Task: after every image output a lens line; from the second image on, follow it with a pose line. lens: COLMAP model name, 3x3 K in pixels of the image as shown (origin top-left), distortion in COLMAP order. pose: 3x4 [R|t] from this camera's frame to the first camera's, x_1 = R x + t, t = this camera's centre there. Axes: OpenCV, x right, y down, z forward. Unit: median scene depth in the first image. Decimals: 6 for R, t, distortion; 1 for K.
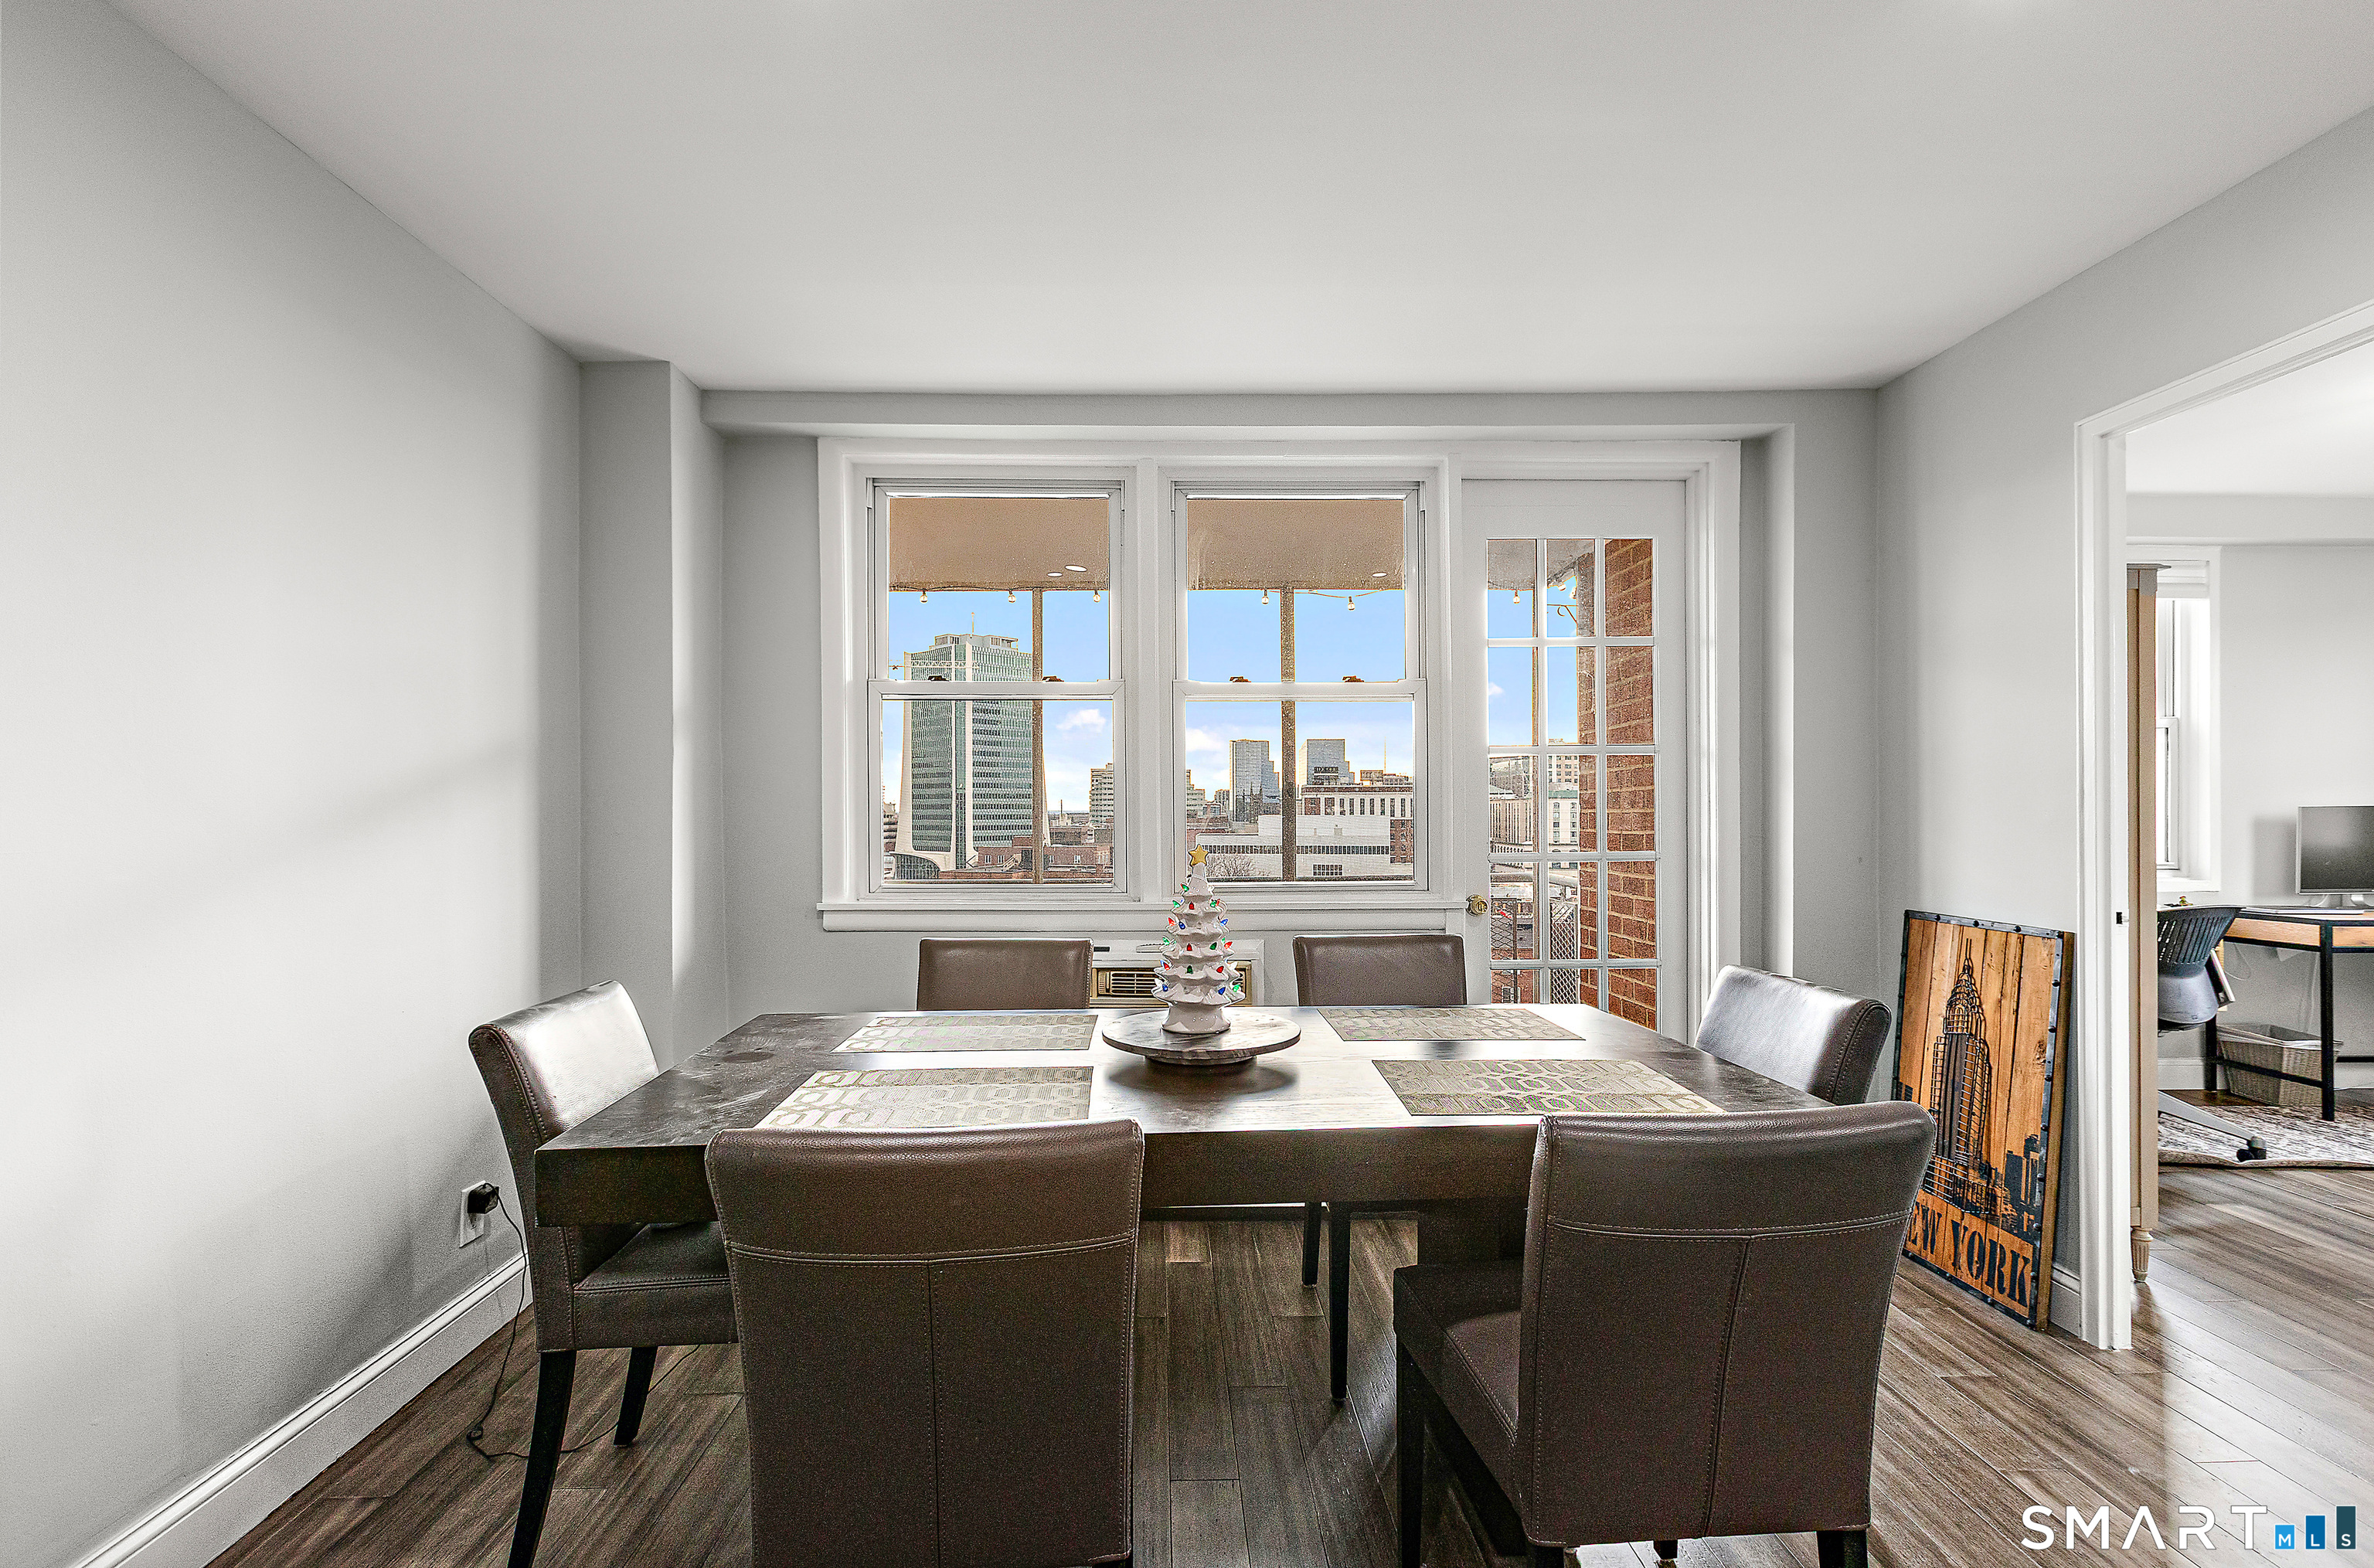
lens RADIAL K [[1093.5, 0, 1187.0], [0, 1093.5, 784.0], [0, 0, 1]] dist [0.000588, 0.000054]
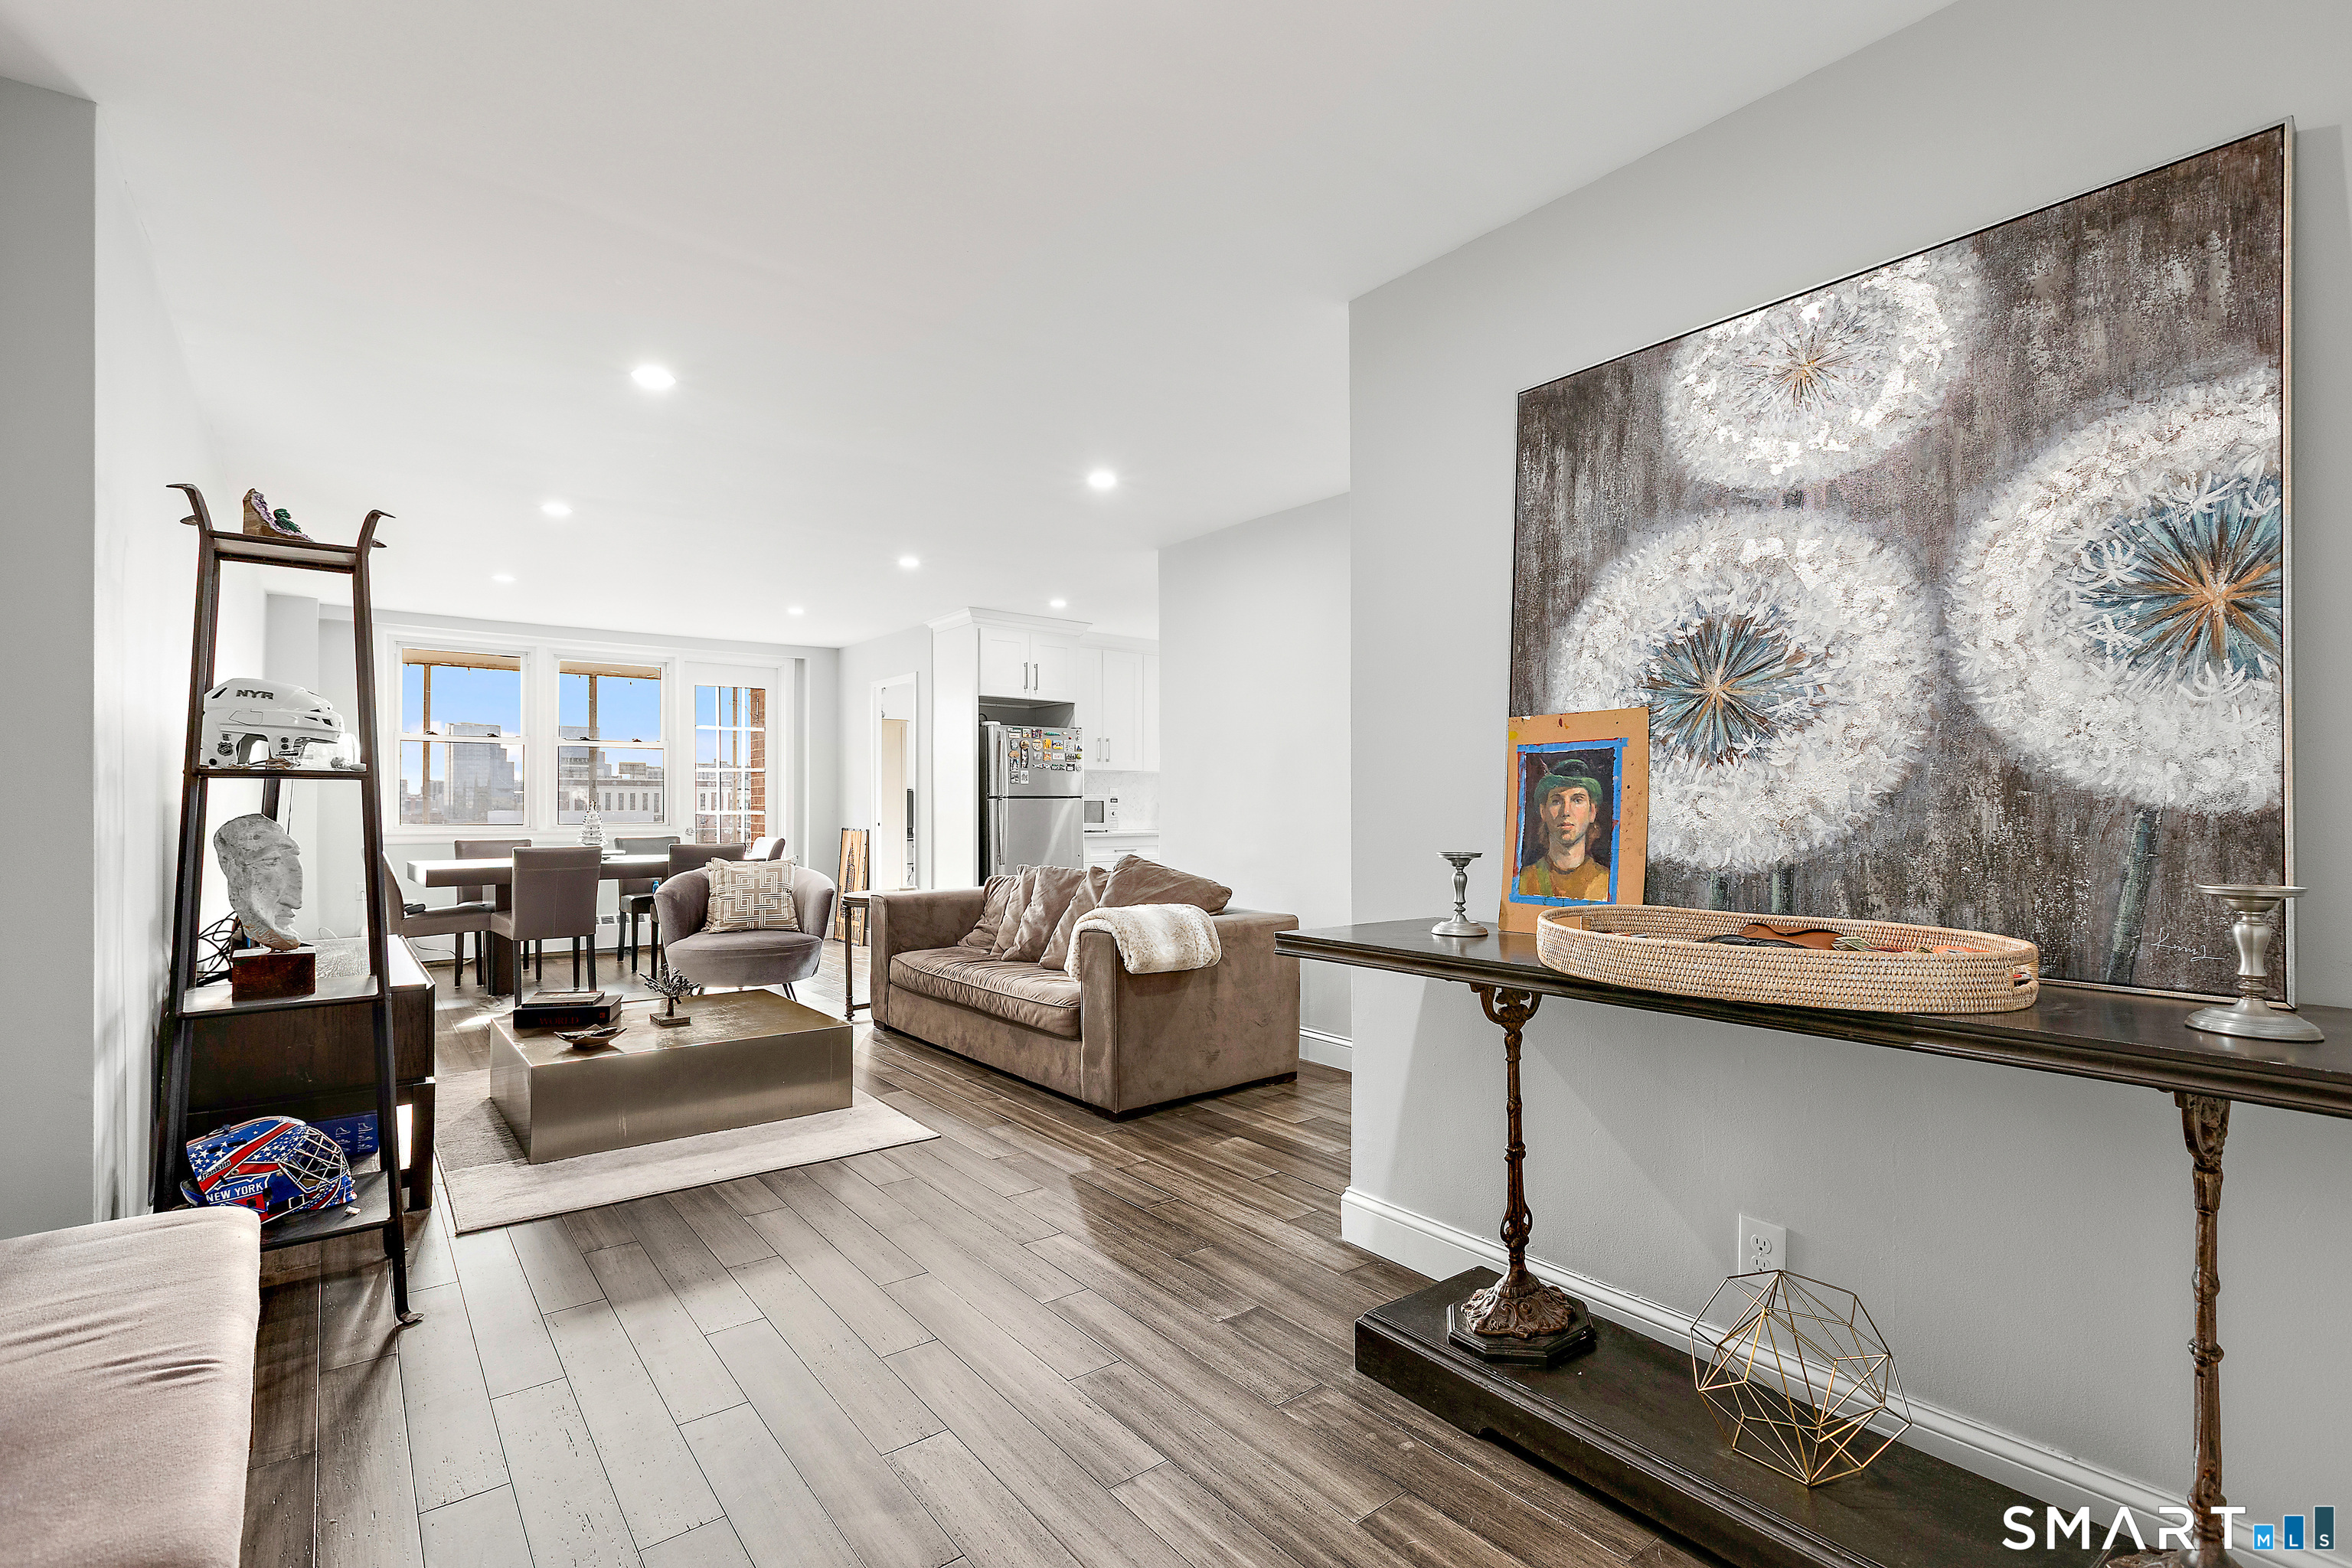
lens RADIAL K [[1060.5, 0, 1175.6], [0, 1060.5, 805.6], [0, 0, 1]] dist [-0.002538, 0.000495]
pose [[0.801398, 0.002185, 0.598127, -0.284362], [-0.016310, 0.999701, 0.018200, -0.011392], [-0.597909, -0.024341, 0.801194, -1.550621]]
